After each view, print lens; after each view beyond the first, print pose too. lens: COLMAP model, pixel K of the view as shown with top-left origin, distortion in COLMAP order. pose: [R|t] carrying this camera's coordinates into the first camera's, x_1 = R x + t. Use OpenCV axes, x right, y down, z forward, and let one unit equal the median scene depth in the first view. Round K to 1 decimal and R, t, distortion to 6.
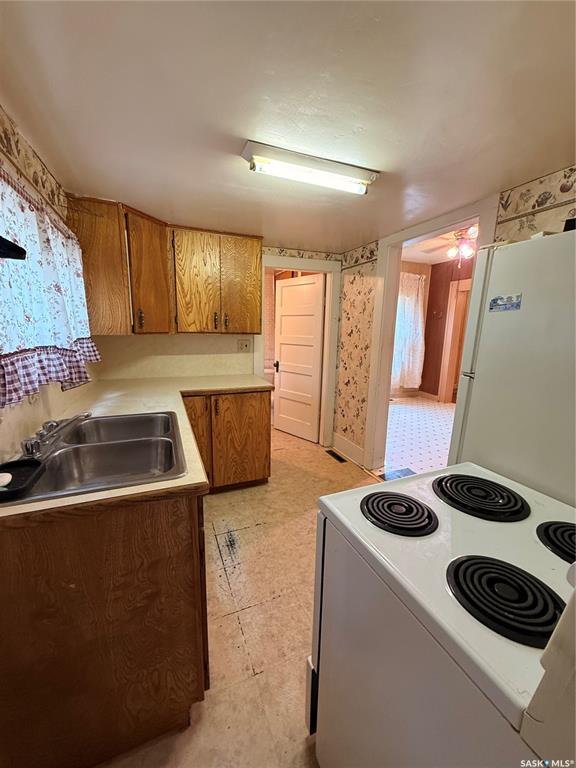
lens RADIAL K [[305.4, 0, 291.9], [0, 305.4, 383.2], [0, 0, 1]] dist [-0.000181, 0.000004]
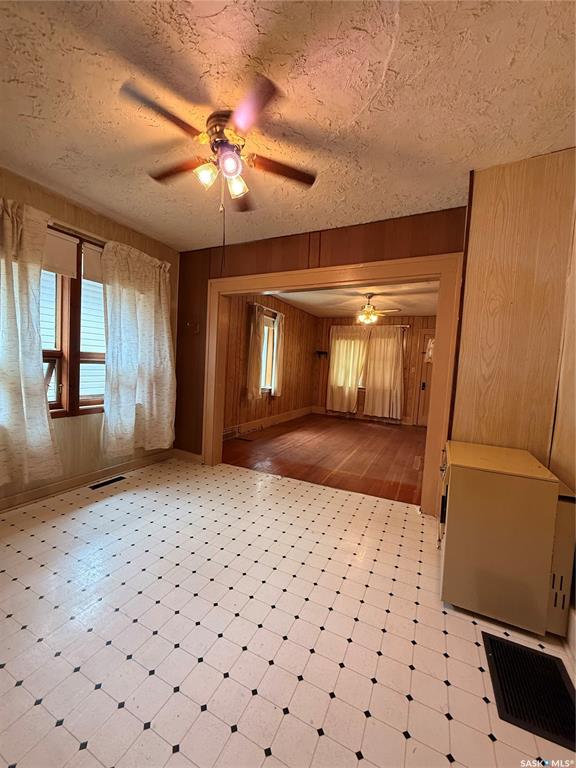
lens RADIAL K [[305.4, 0, 287.8], [0, 305.4, 381.5], [0, 0, 1]] dist [-0.000181, 0.000004]
pose [[0.756963, -0.018669, 0.653191, 0.323526], [0.082593, 0.994309, -0.067296, -0.085224], [-0.648217, 0.104890, 0.754197, 0.624701]]
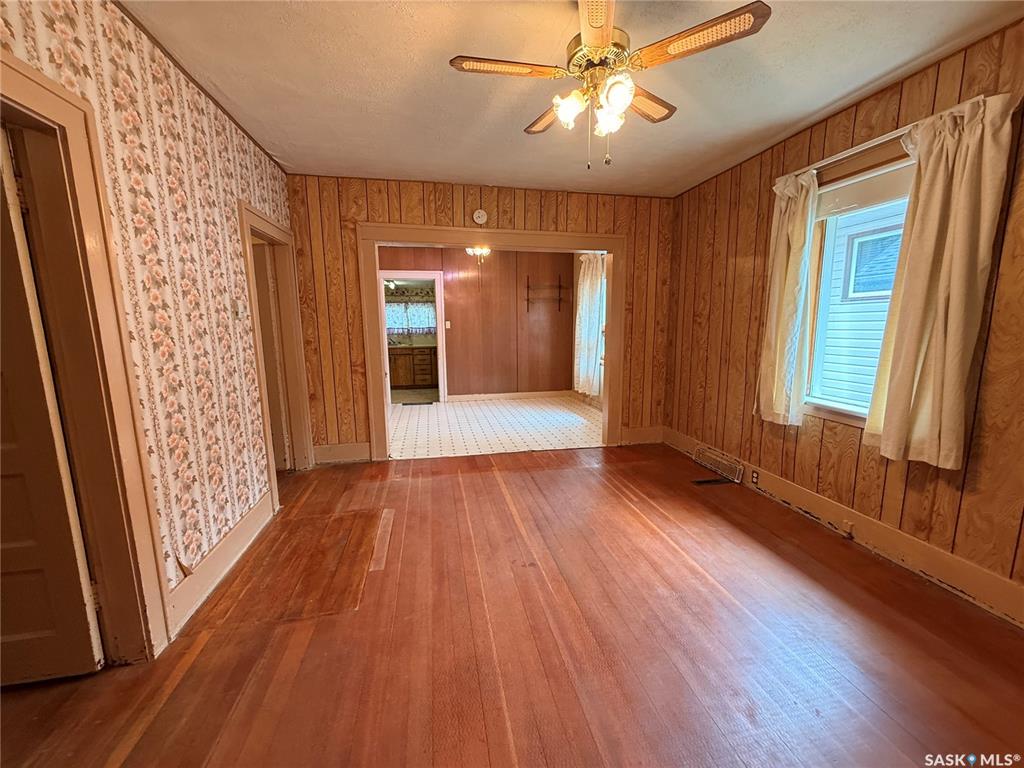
lens RADIAL K [[407.2, 0, 508.9], [0, 407.2, 384.8], [0, 0, 1]] dist [-0.000181, 0.000004]
pose [[-0.217465, 0.127426, -0.967714, 2.021661], [-0.170011, 0.971341, 0.166109, -0.224097], [0.961148, 0.200645, -0.189569, 1.489062]]
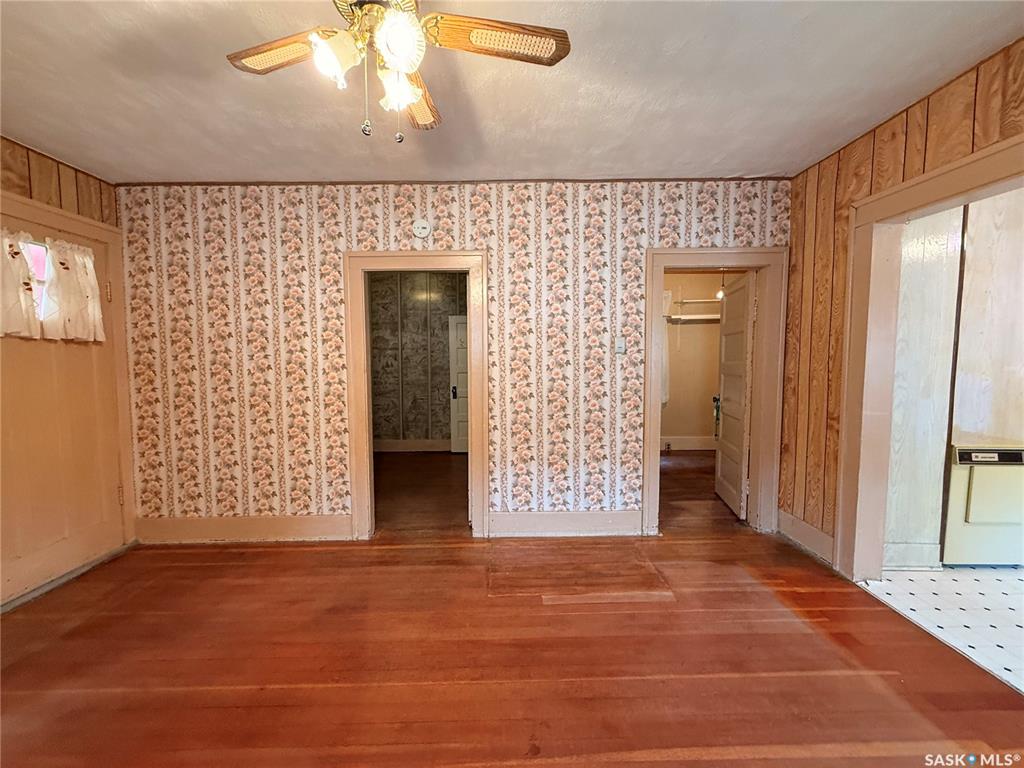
lens RADIAL K [[407.2, 0, 509.5], [0, 407.2, 384.9], [0, 0, 1]] dist [-0.000181, 0.000004]
pose [[-0.923822, -0.044908, 0.380179, 1.347204], [0.052830, 0.968638, 0.242794, -0.287397], [-0.379160, 0.244383, -0.892477, 1.725217]]
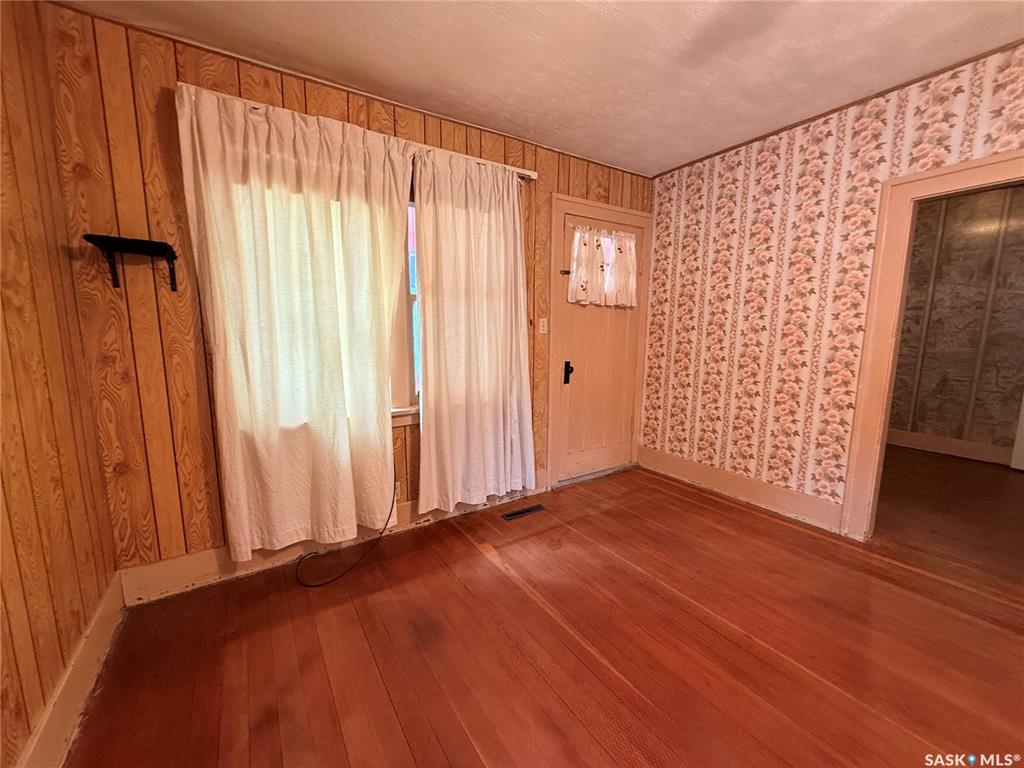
lens RADIAL K [[407.2, 0, 508.6], [0, 407.2, 385.2], [0, 0, 1]] dist [-0.000181, 0.000004]
pose [[-0.168329, -0.167444, 0.971405, 1.397374], [0.176359, 0.964451, 0.196806, -0.285839], [-0.969826, 0.204444, -0.132814, 1.780378]]
